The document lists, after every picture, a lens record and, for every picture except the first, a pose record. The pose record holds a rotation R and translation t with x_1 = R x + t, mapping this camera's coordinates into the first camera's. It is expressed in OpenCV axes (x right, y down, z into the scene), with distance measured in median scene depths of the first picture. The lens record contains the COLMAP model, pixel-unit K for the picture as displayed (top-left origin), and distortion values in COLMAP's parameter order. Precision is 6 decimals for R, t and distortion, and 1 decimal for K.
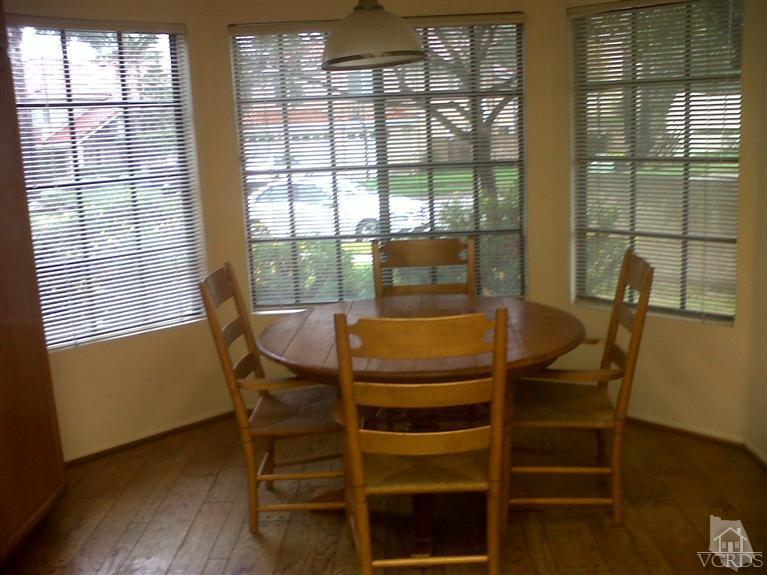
lens RADIAL K [[804.6, 0, 406.9], [0, 804.6, 287.5], [0, 0, 1]] dist [0.010564, -0.313738]
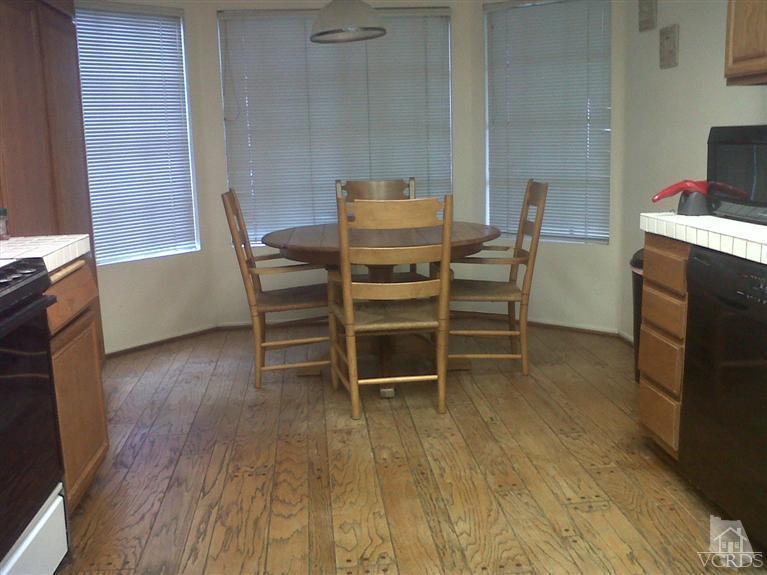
lens RADIAL K [[804.6, 0, 406.9], [0, 804.6, 287.5], [0, 0, 1]] dist [0.010564, -0.313738]
pose [[0.993319, -0.008099, 0.115115, -0.101169], [0.009031, 0.999930, -0.007579, 0.157471], [-0.115045, 0.008568, 0.993323, -0.367107]]
